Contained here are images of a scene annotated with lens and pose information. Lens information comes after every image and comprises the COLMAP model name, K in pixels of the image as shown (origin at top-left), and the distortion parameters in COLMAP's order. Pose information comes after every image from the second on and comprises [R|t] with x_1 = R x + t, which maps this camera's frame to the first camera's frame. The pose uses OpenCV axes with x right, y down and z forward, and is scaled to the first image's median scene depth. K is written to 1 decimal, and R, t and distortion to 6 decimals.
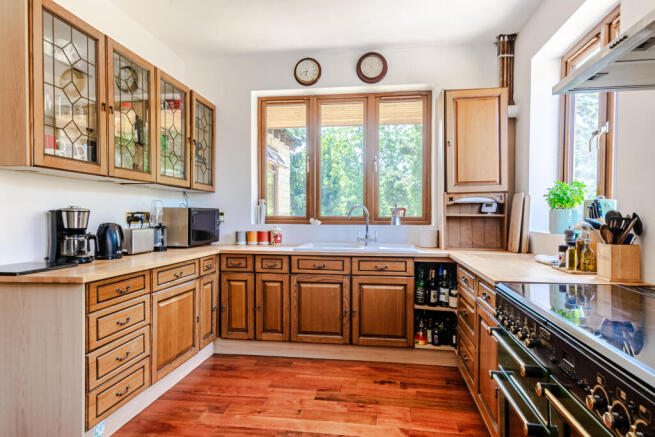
lens RADIAL K [[400.2, 0, 331.9], [0, 400.2, 217.0], [0, 0, 1]] dist [0.001802, 0.001695]
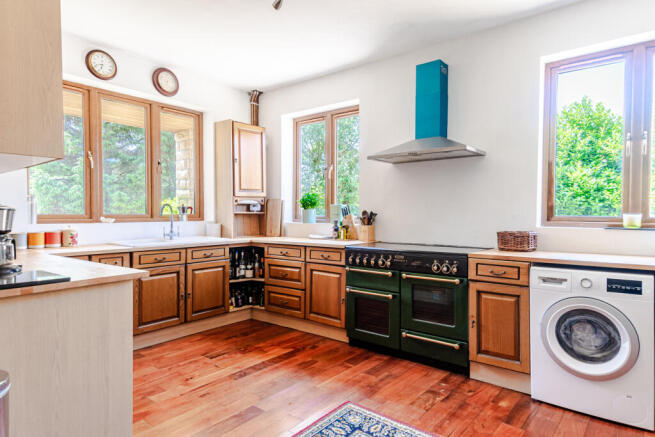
lens RADIAL K [[400.2, 0, 331.9], [0, 400.2, 217.0], [0, 0, 1]] dist [0.001802, 0.001695]
pose [[0.483146, -0.013058, 0.875442, -0.772420], [0.007641, 0.999914, 0.010698, -0.002194], [-0.875506, 0.001520, 0.483204, 0.051558]]
